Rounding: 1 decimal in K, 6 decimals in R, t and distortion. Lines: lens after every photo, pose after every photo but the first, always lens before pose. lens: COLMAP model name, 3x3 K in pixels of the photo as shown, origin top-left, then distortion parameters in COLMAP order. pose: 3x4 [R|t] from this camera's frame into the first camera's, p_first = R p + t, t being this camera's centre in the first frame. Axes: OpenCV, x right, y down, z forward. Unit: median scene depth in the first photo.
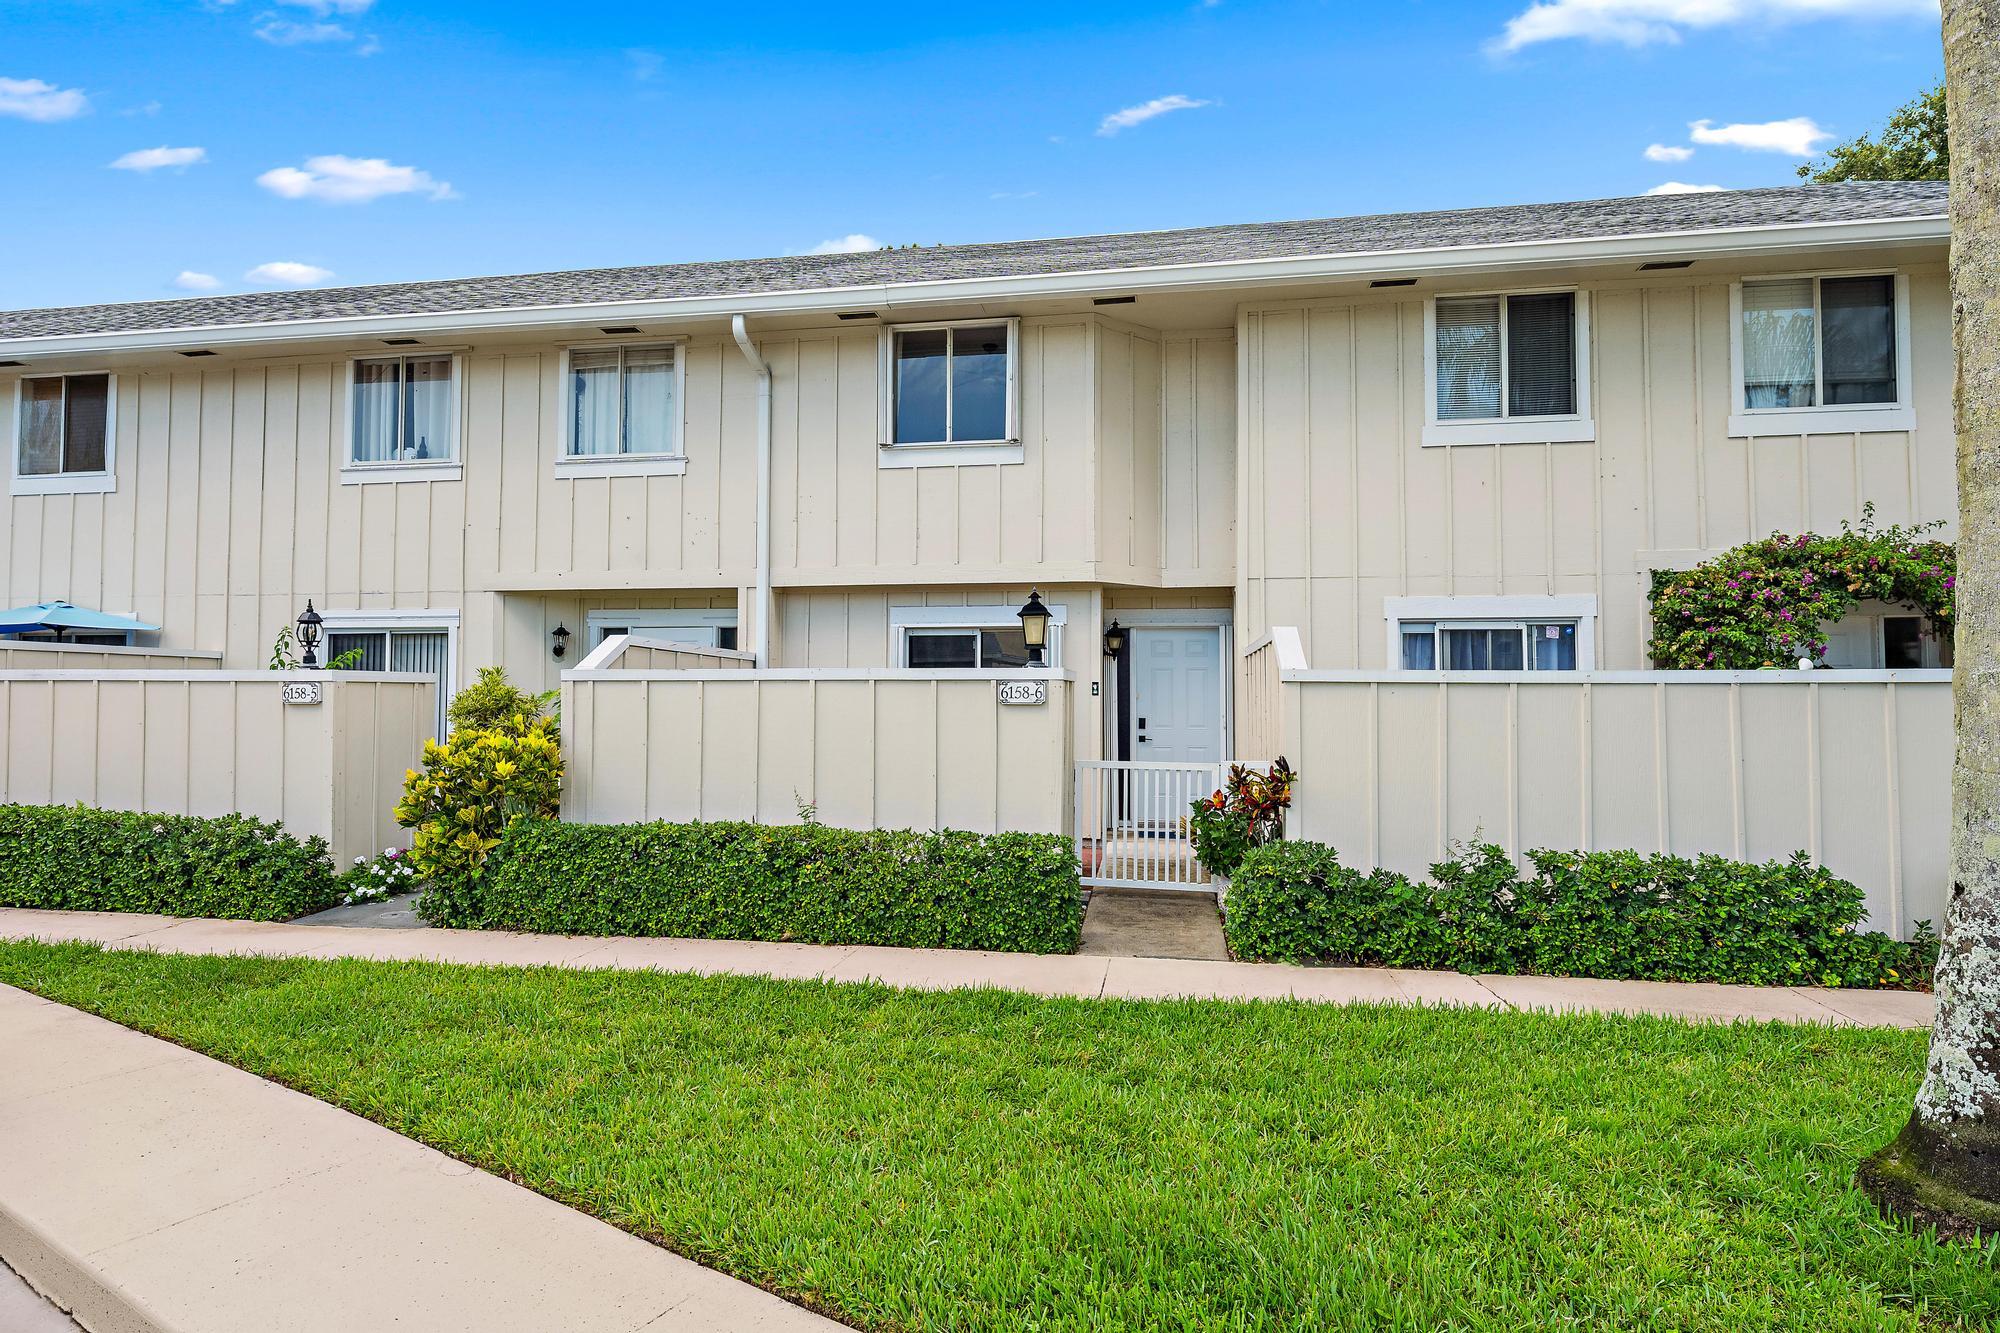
lens RADIAL K [[1029.2, 0, 1003.0], [0, 1029.2, 672.9], [0, 0, 1]] dist [-0.000318, 0.000001]
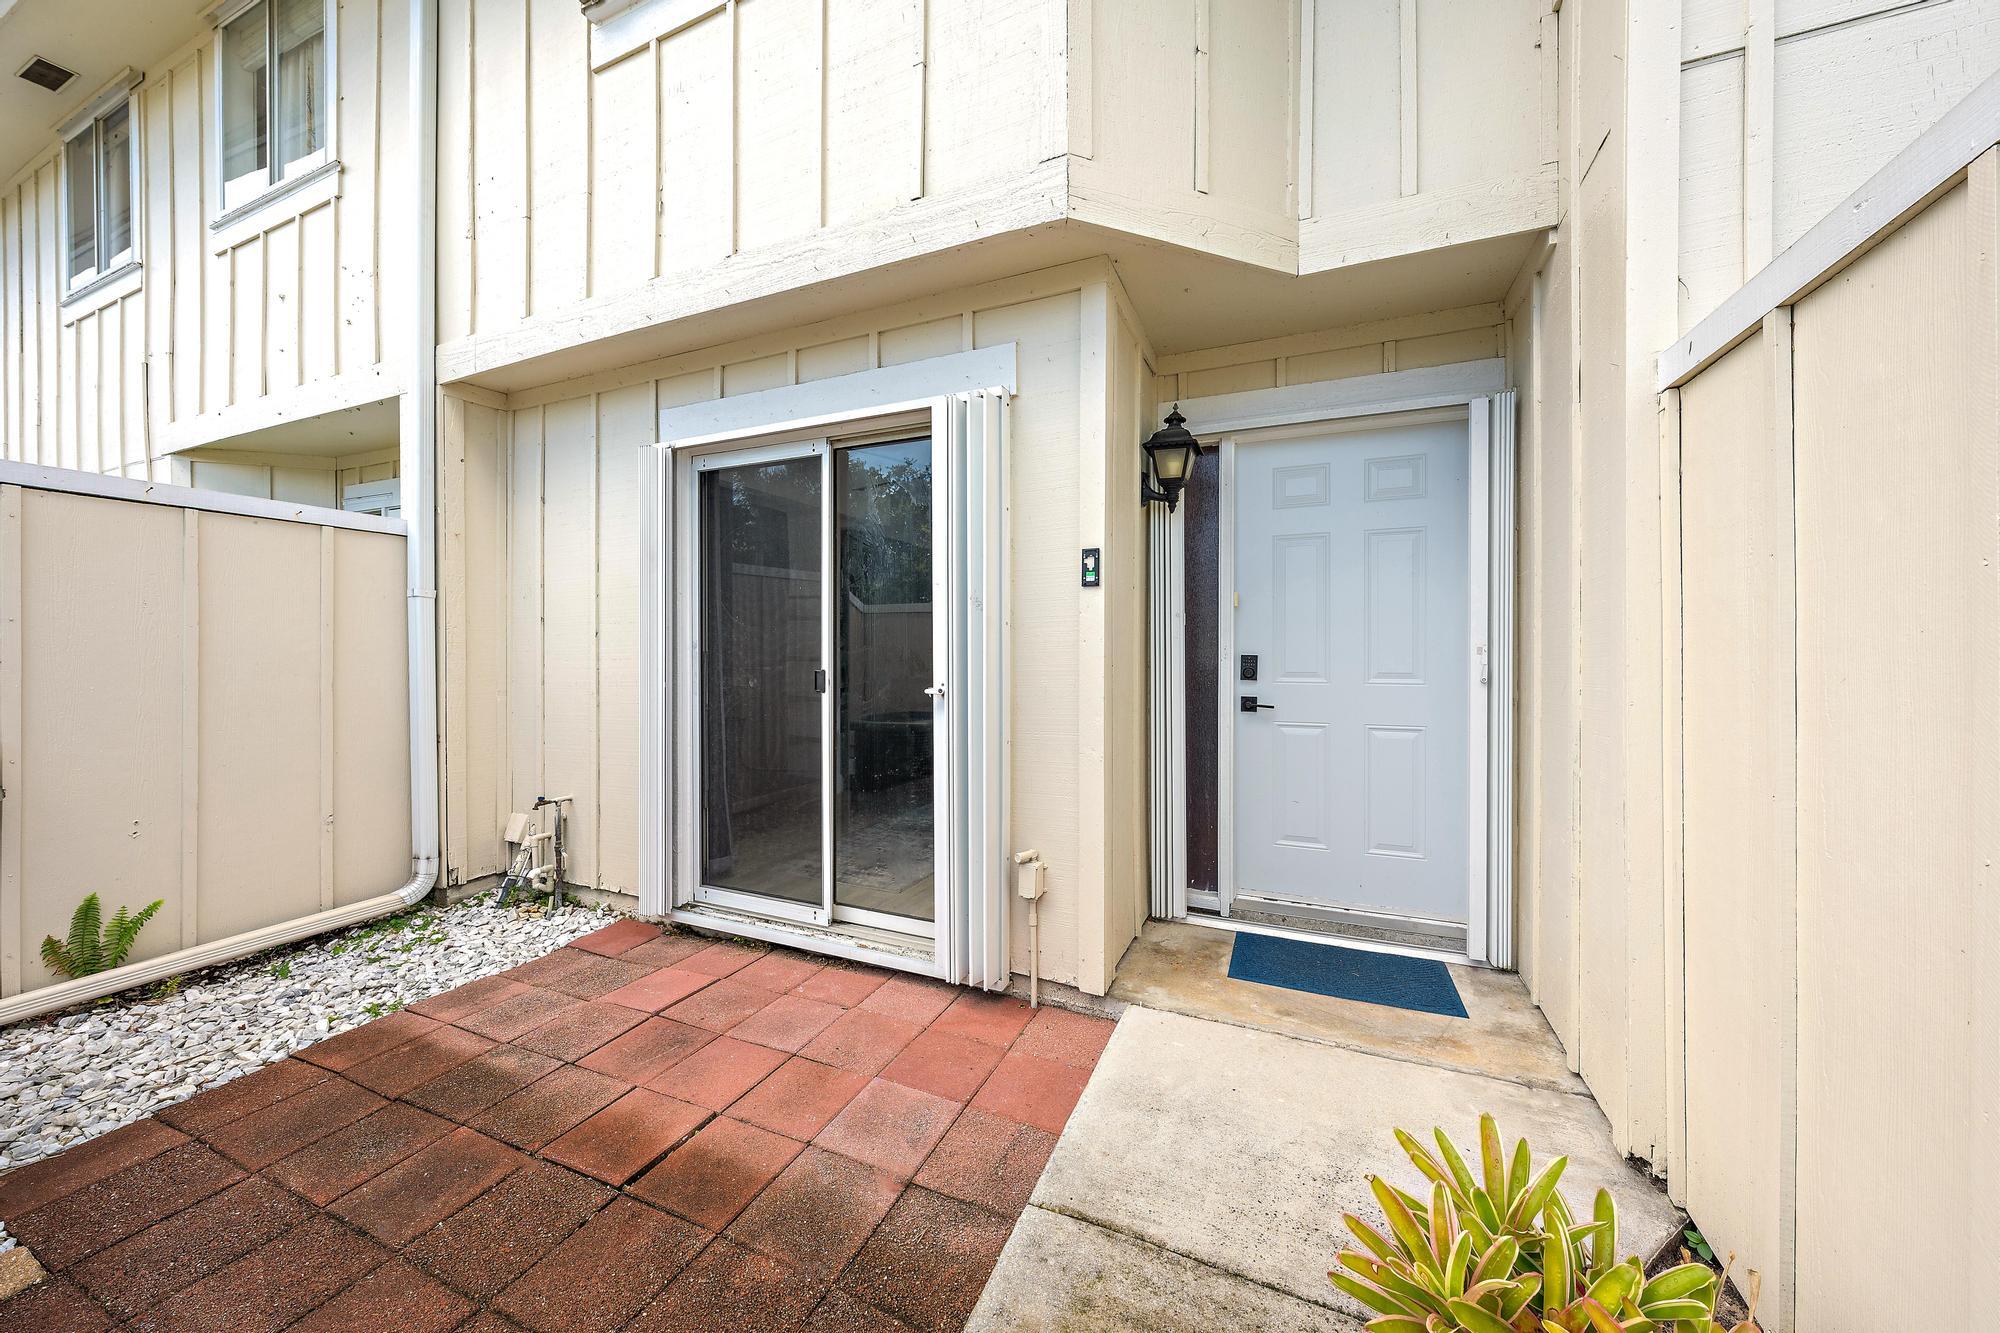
lens RADIAL K [[706.9, 0, 995.2], [0, 706.9, 650.6], [0, 0, 1]] dist [0.000231, 0.000012]
pose [[0.967183, 0.002800, -0.254065, 0.111311], [0.005997, 0.999409, 0.033846, 0.032393], [0.254010, -0.034259, 0.966595, 0.712676]]
